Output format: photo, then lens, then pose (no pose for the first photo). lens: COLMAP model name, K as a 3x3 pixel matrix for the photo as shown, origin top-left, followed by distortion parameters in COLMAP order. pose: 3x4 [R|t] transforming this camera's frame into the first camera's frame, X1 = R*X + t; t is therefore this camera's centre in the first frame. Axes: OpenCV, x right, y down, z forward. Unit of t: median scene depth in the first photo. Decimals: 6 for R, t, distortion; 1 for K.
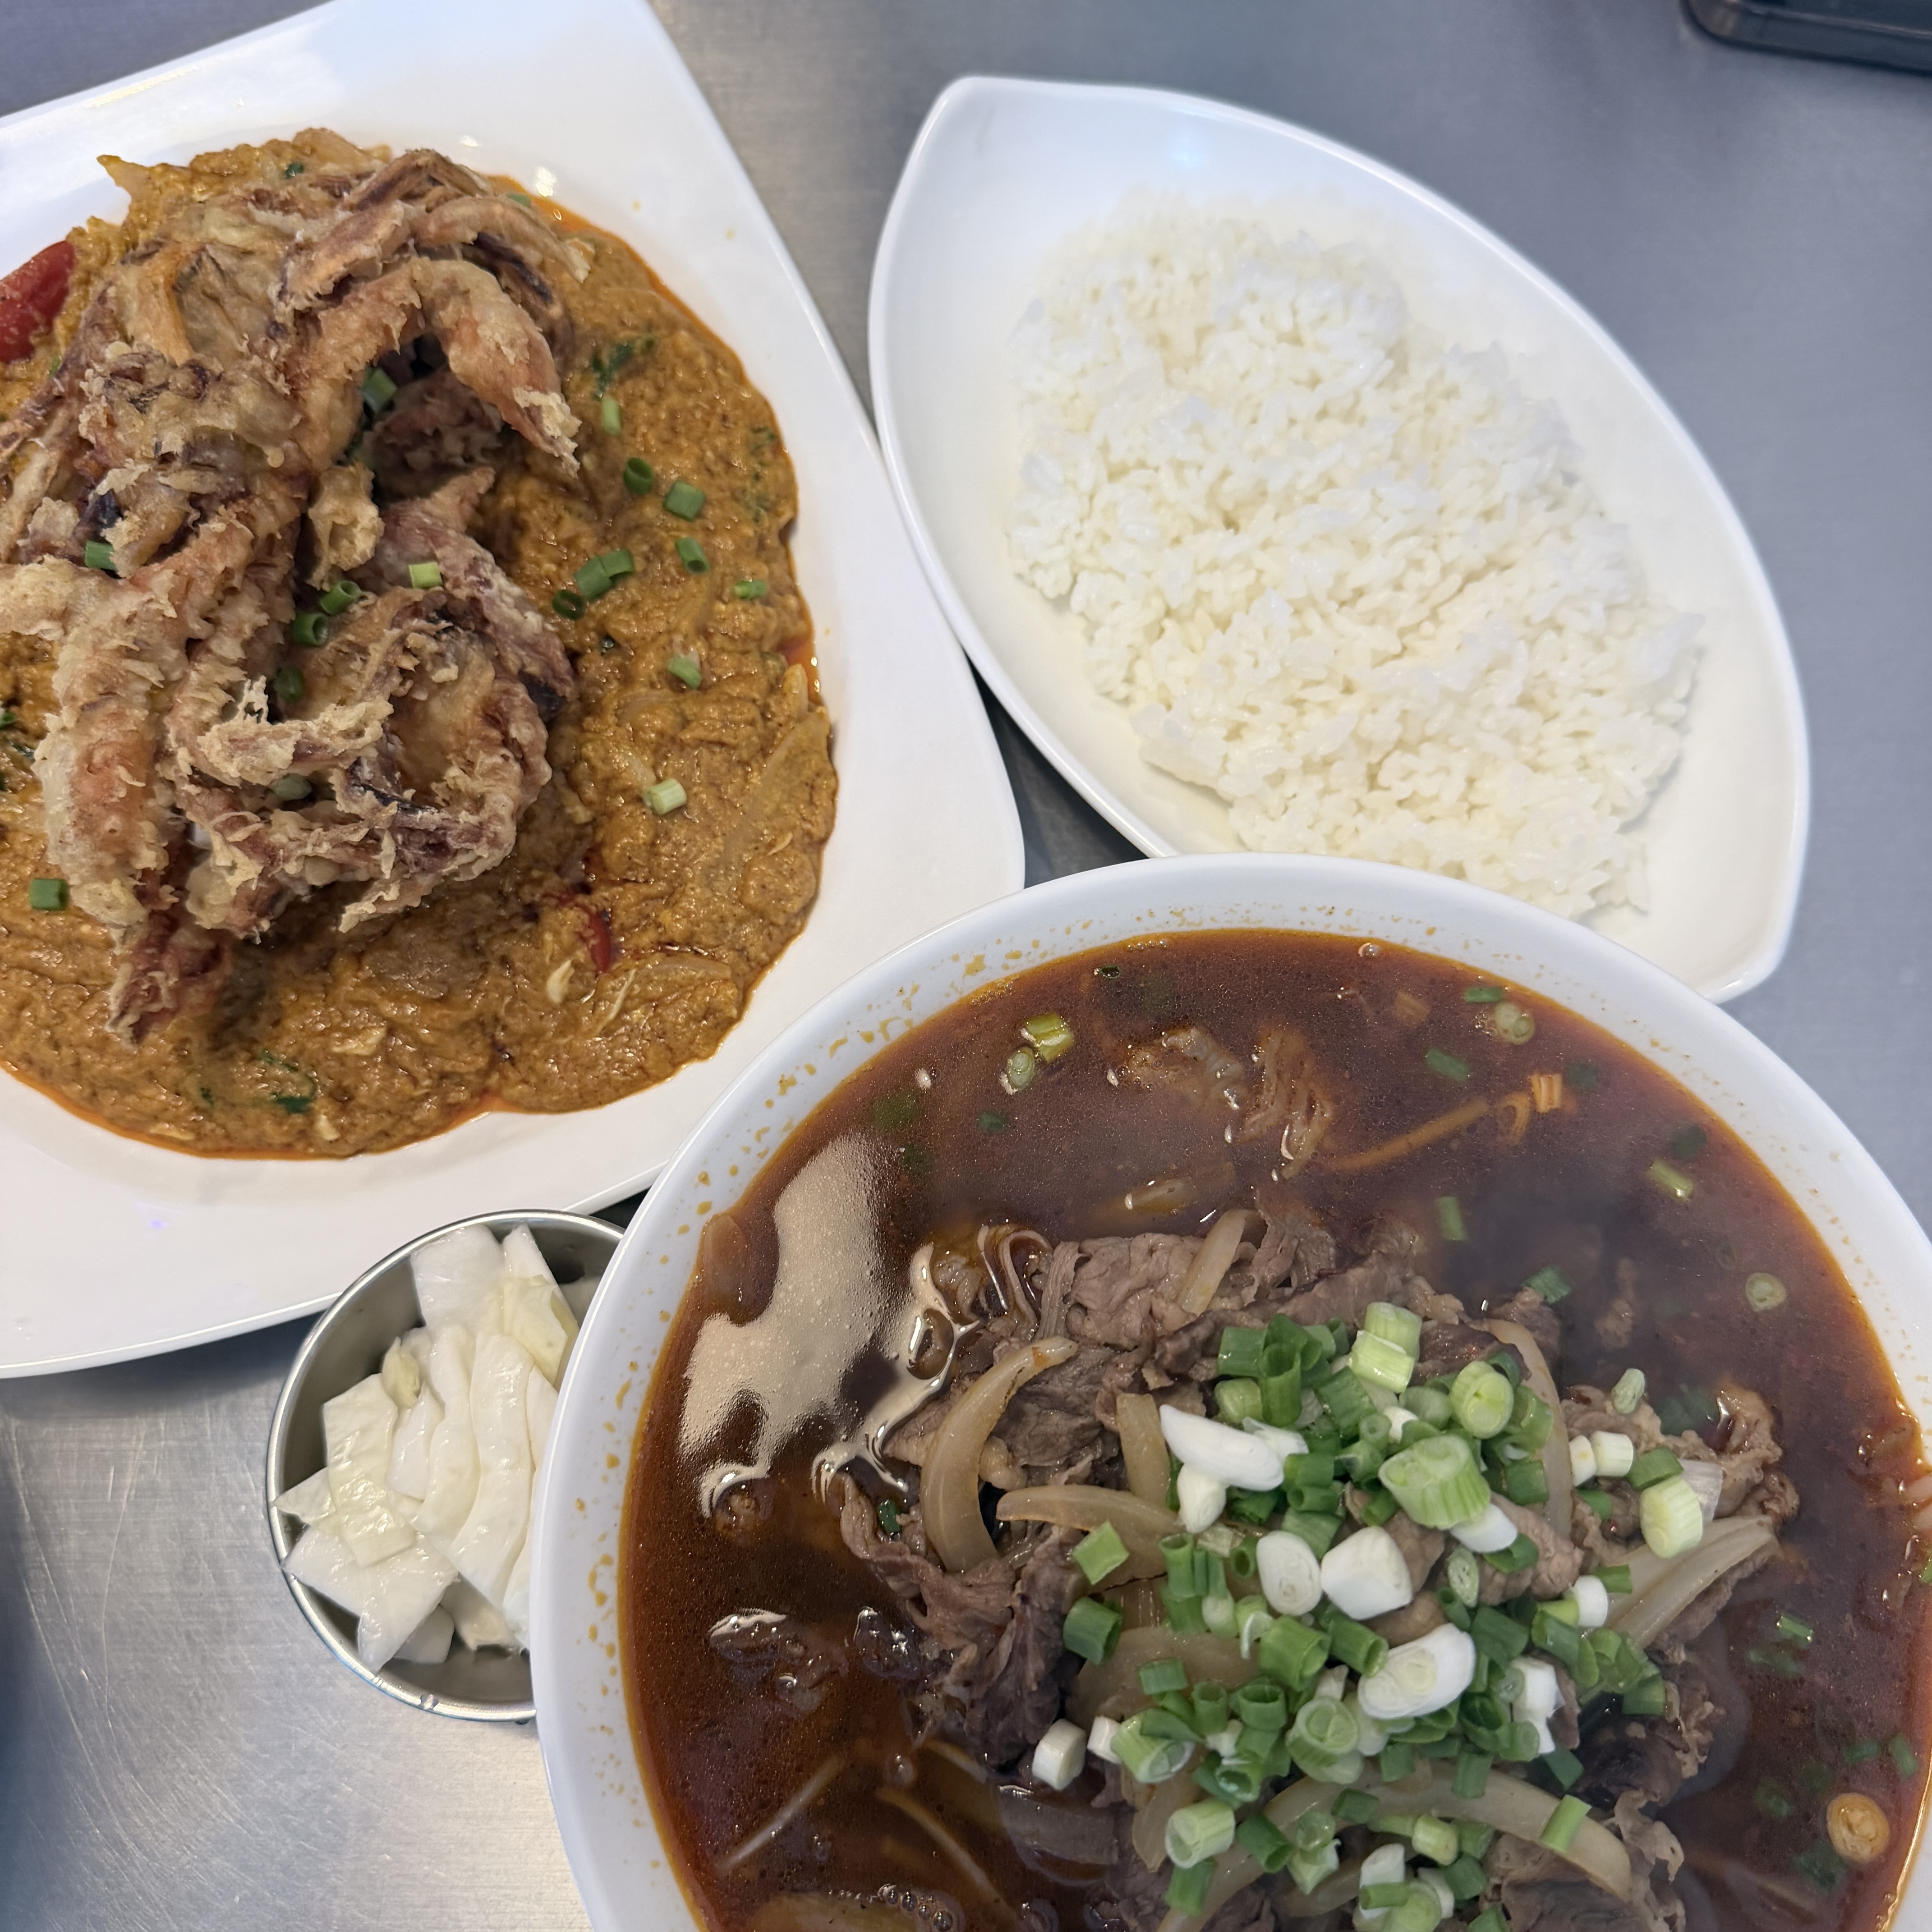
lens RADIAL K [[1892.2, 0, 966.0], [0, 1892.2, 966.0], [0, 0, 1]] dist [0.155713, -0.448939]
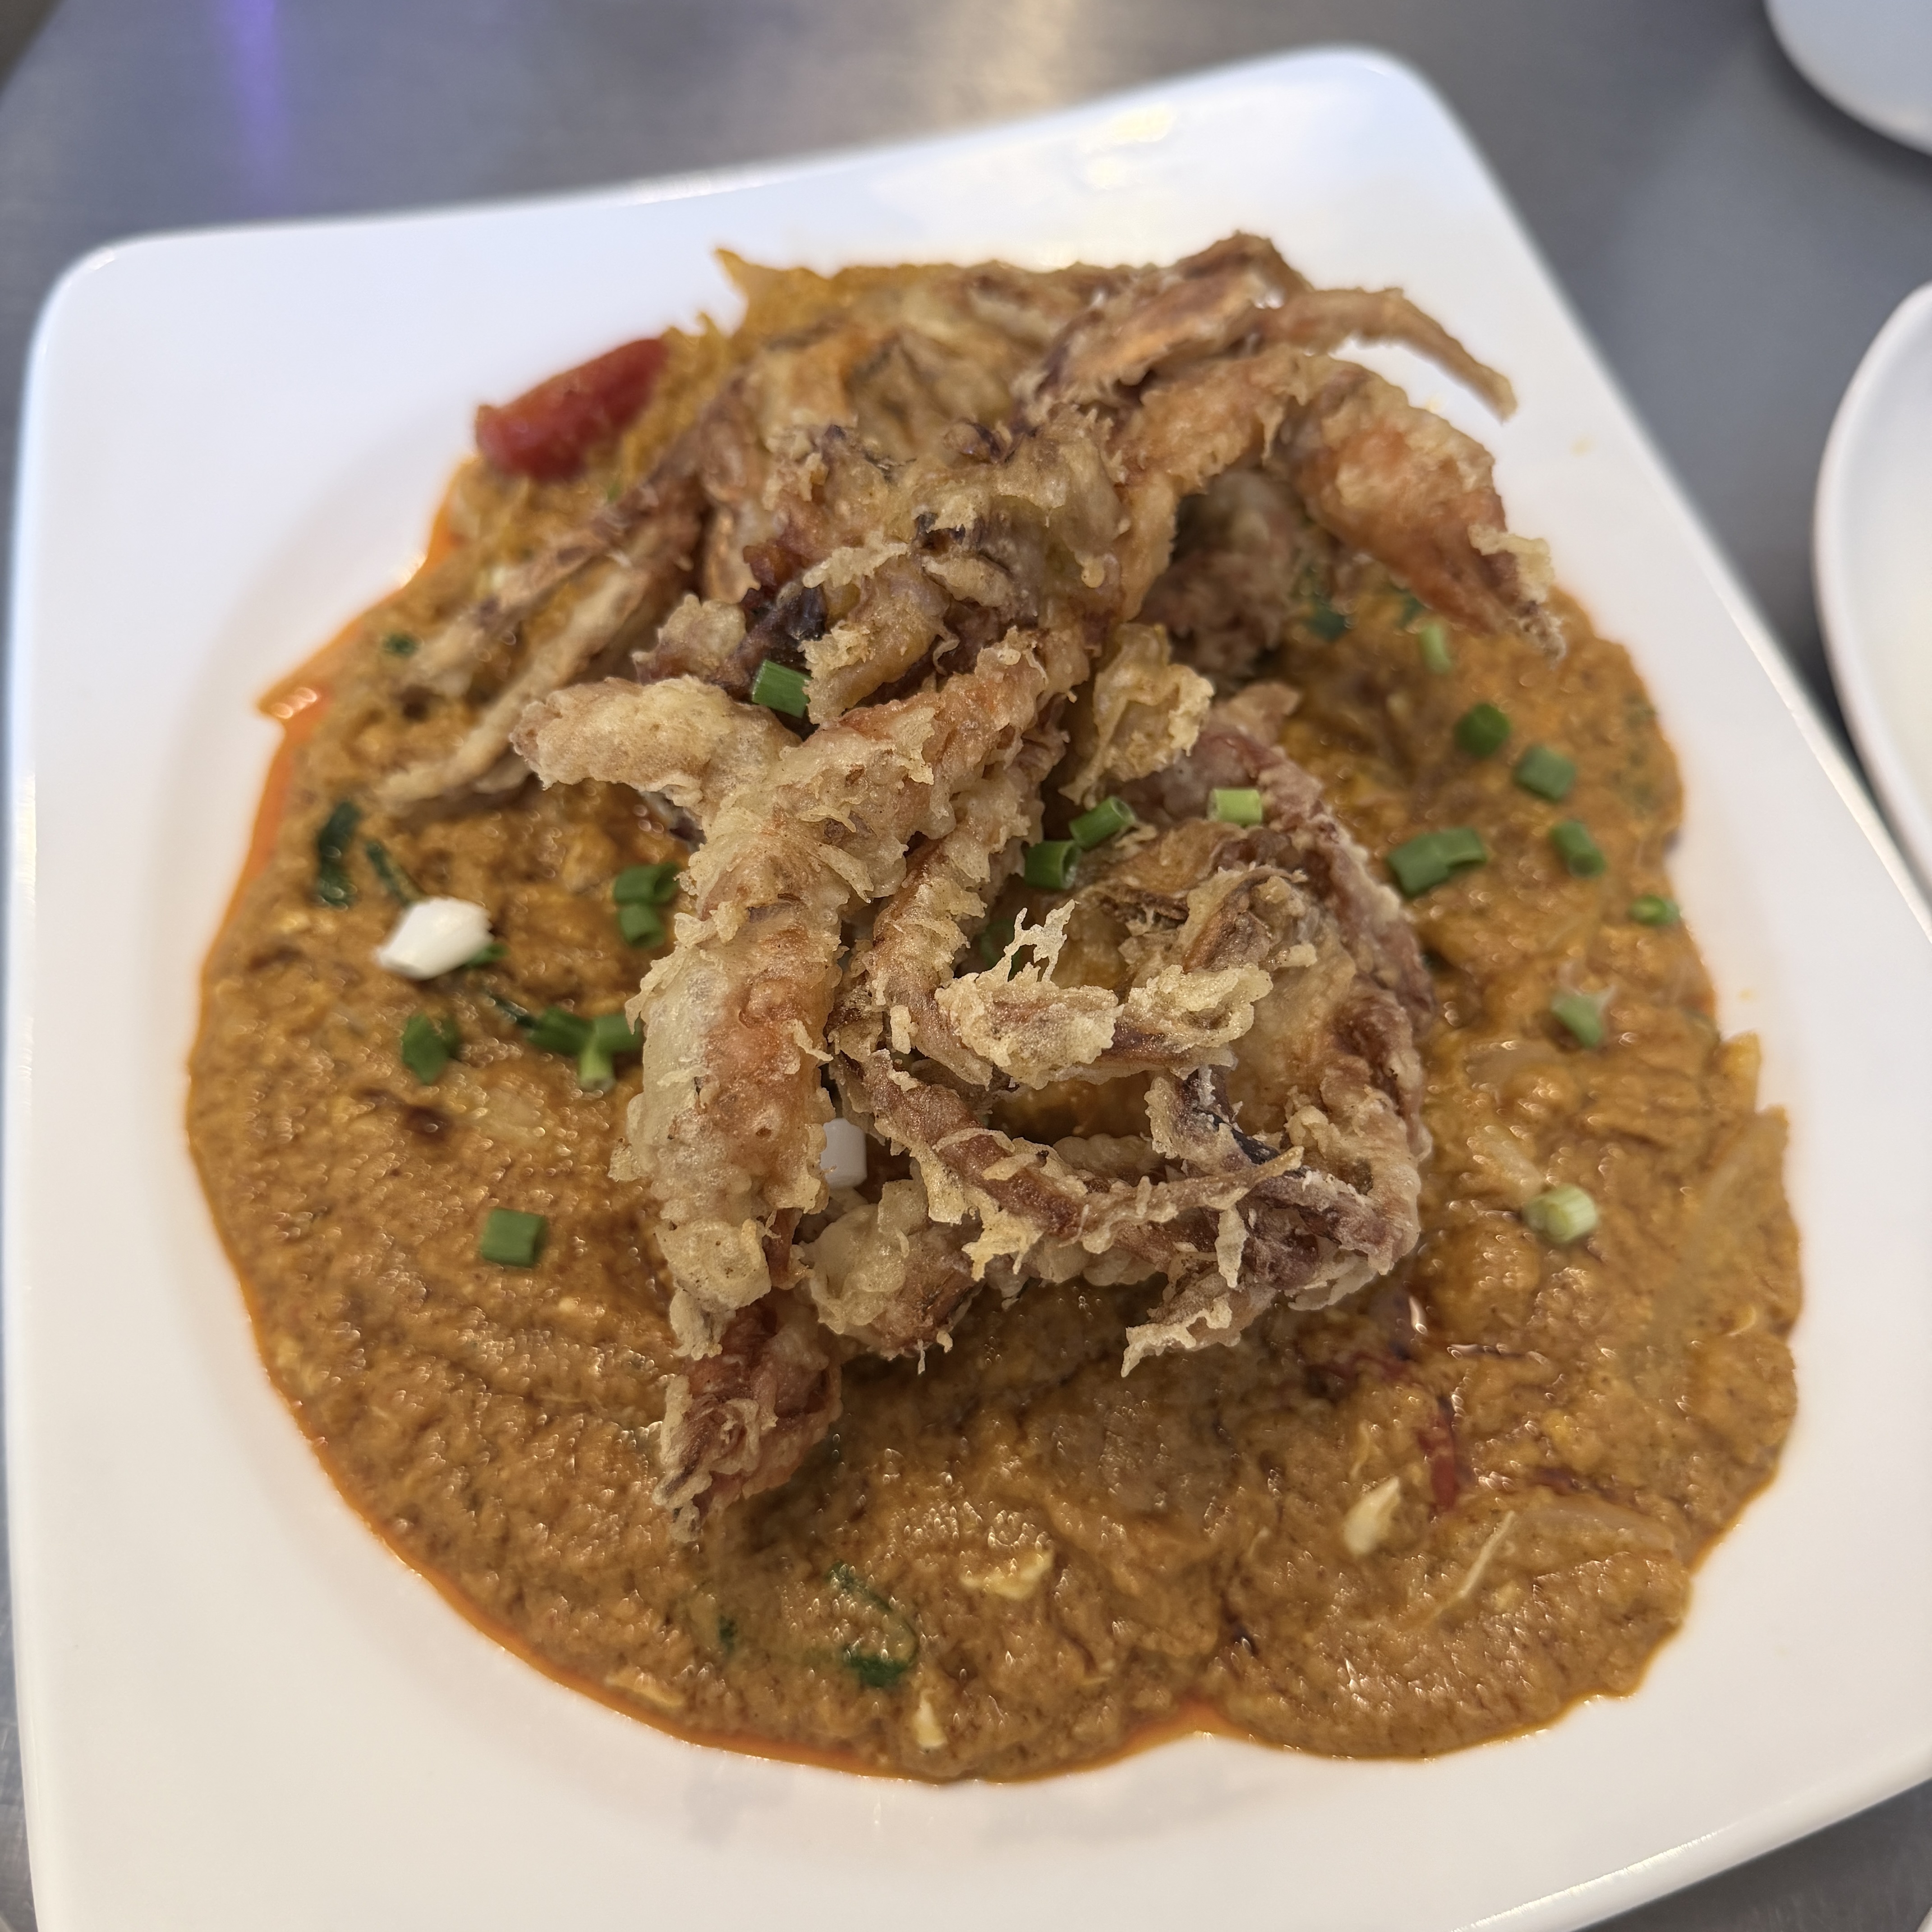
lens RADIAL K [[1892.2, 0, 966.0], [0, 1892.2, 966.0], [0, 0, 1]] dist [0.155713, -0.448939]
pose [[0.990188, 0.129123, -0.053439, -0.331179], [-0.138433, 0.958620, -0.248766, 0.010413], [0.019107, 0.253723, 0.967088, 0.418503]]
